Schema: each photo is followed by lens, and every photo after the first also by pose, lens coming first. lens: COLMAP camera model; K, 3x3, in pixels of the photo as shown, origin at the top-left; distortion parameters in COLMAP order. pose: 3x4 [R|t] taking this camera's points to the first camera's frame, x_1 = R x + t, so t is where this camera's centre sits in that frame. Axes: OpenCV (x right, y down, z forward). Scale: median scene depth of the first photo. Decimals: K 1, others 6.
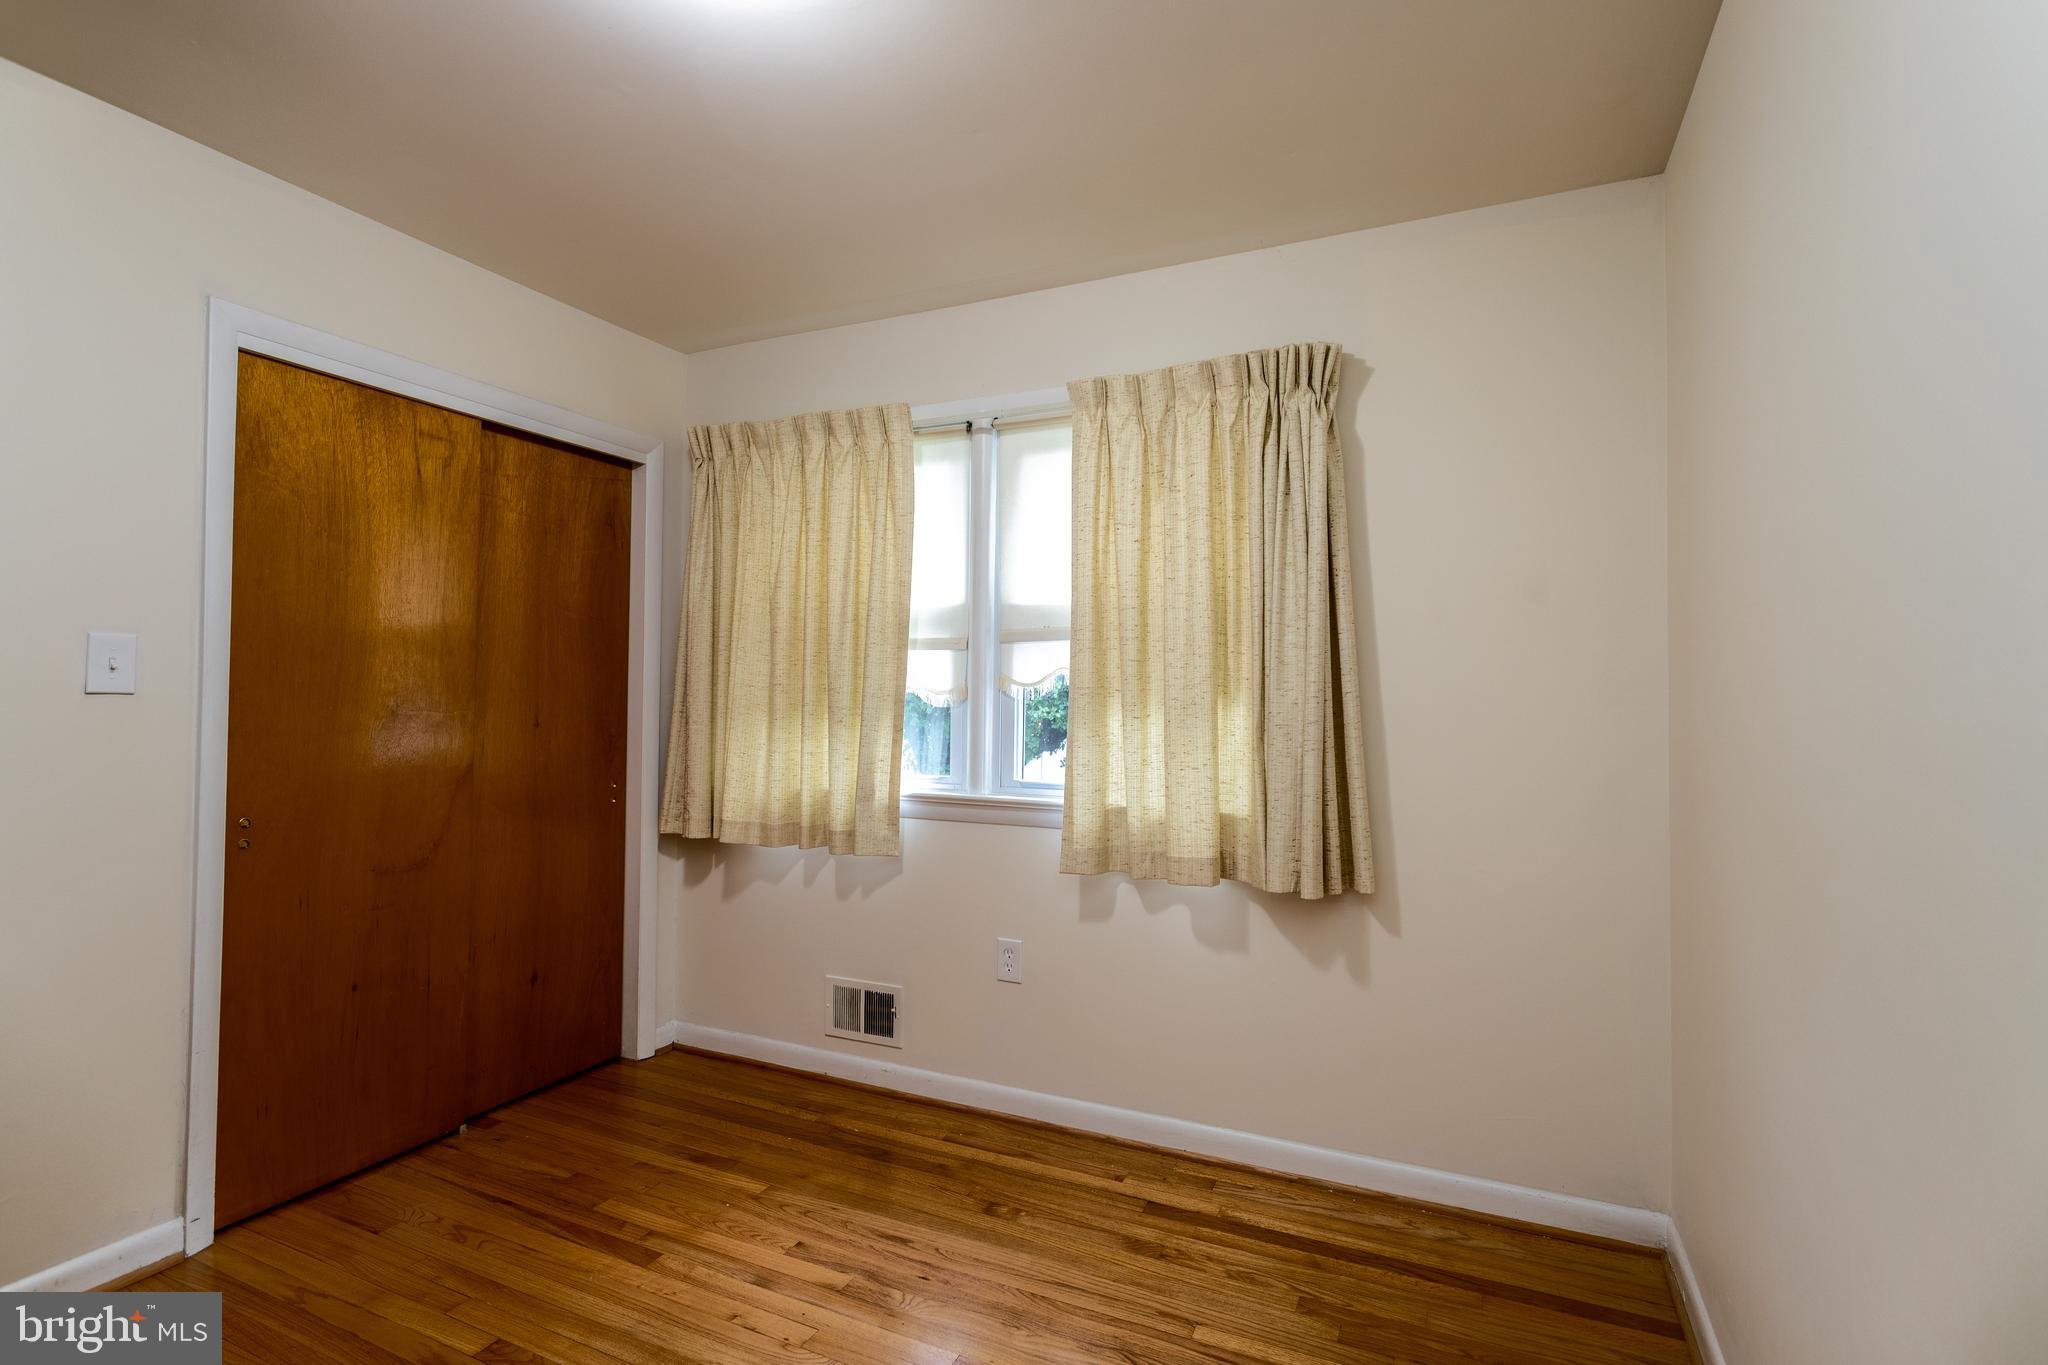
lens RADIAL K [[965.8, 0, 1022.0], [0, 965.8, 673.7], [0, 0, 1]] dist [0.001777, 0.001329]
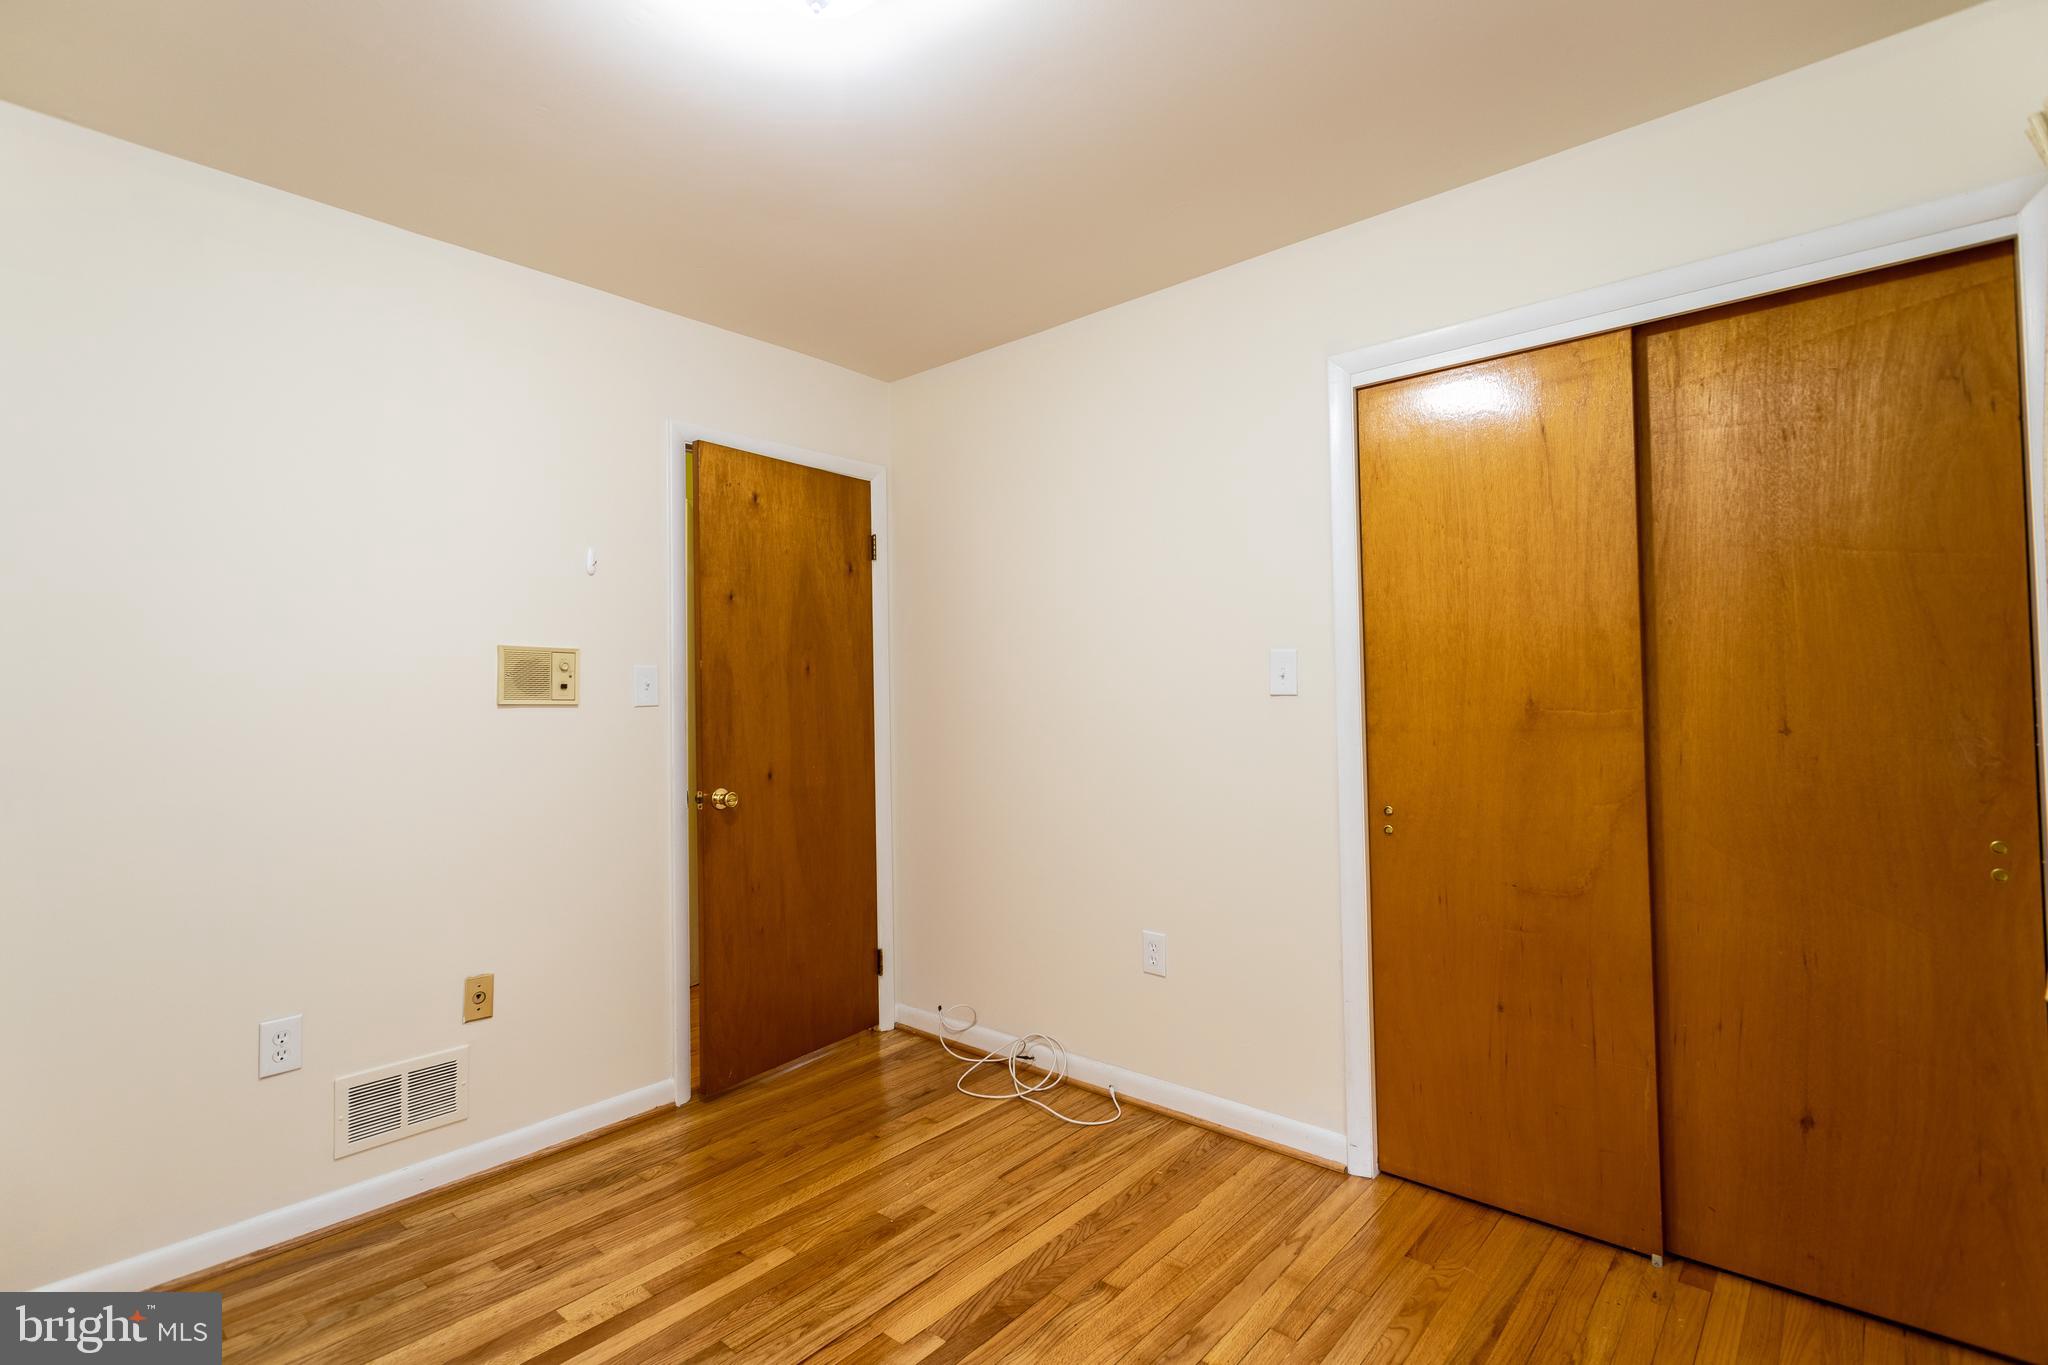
lens RADIAL K [[965.8, 0, 1022.0], [0, 965.8, 673.7], [0, 0, 1]] dist [0.001777, 0.001329]
pose [[-0.273902, -0.021825, -0.961510, 0.348100], [0.038338, 0.998700, -0.033591, 0.018708], [0.960993, -0.046063, -0.272709, 0.861039]]
